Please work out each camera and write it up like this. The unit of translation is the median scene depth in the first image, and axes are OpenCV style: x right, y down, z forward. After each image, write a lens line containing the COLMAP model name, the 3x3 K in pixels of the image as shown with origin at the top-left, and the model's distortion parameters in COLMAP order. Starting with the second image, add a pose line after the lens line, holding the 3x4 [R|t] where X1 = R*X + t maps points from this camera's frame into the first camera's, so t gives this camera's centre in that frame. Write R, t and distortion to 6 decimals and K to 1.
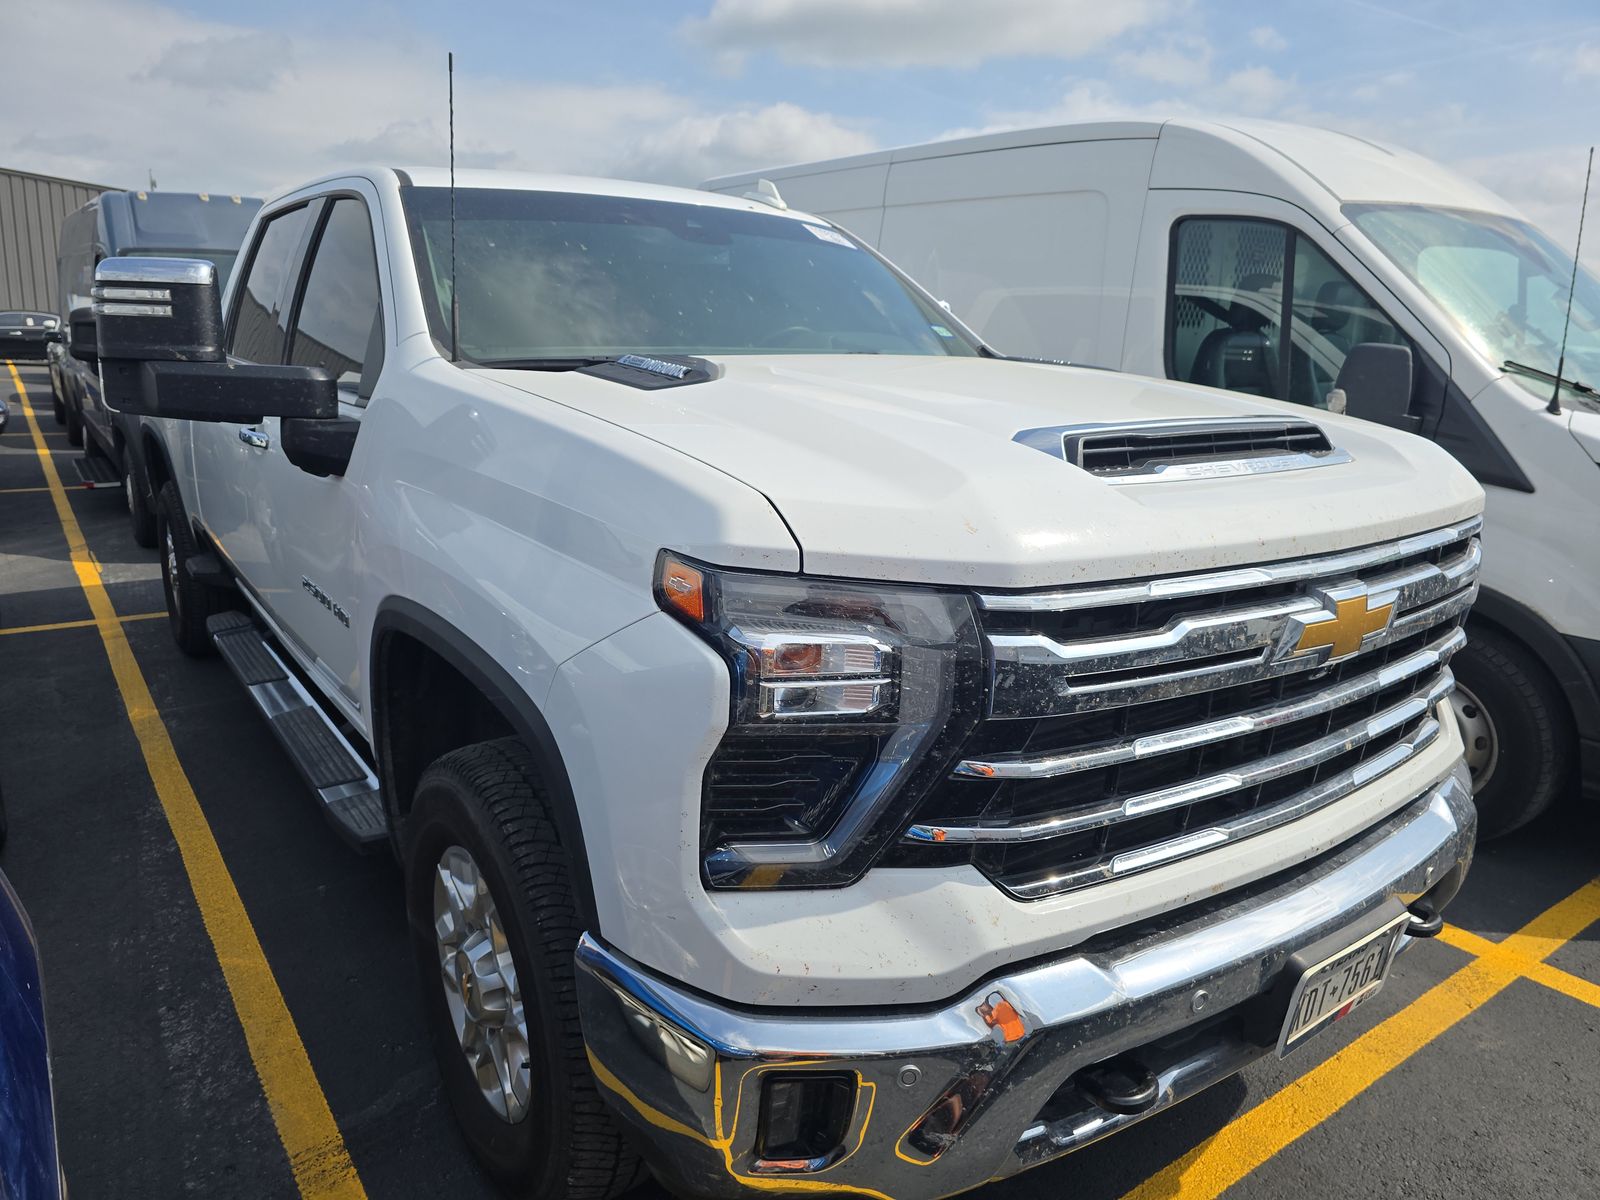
lens RADIAL K [[1079.1, 0, 803.9], [0, 1079.1, 585.6], [0, 0, 1]] dist [0.053321, -0.057863]
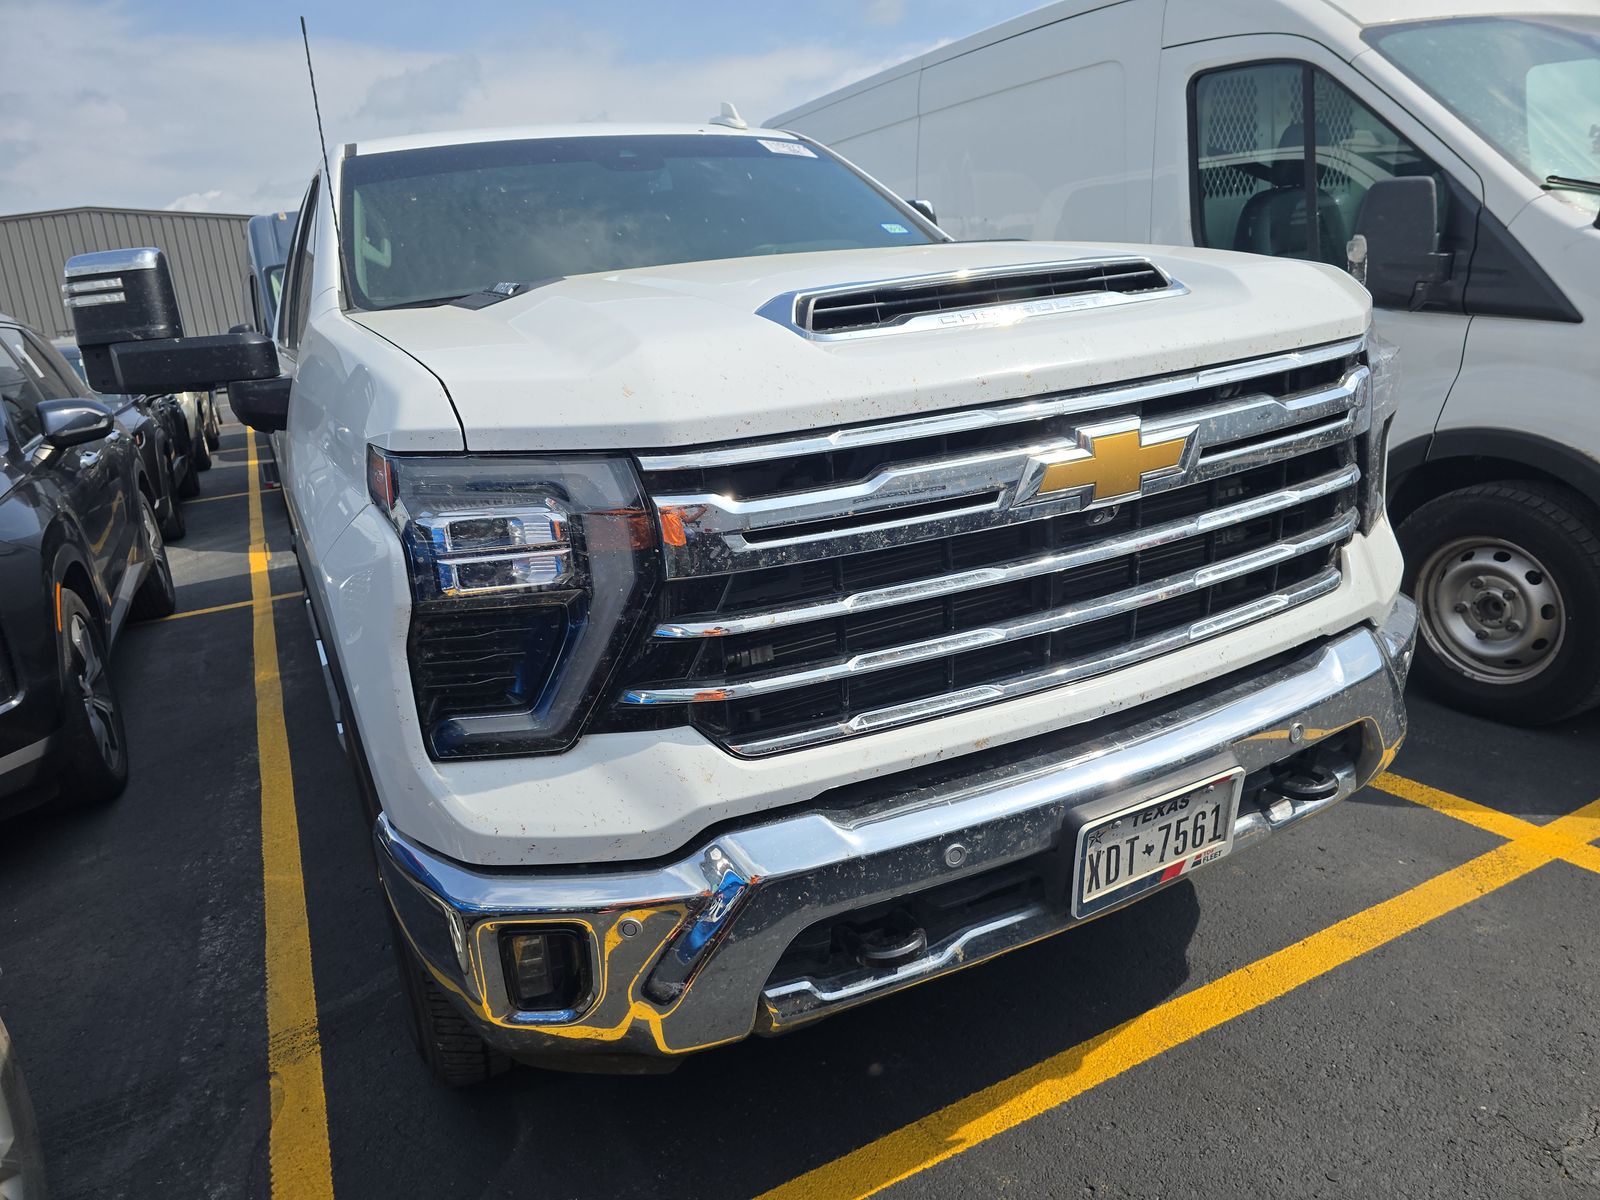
lens RADIAL K [[1079.1, 0, 803.9], [0, 1079.1, 585.6], [0, 0, 1]] dist [0.053321, -0.057863]
pose [[0.979811, -0.075563, -0.185096, 0.337054], [0.083410, 0.995902, 0.034969, 0.072581], [0.181695, -0.049702, 0.982098, 0.019402]]
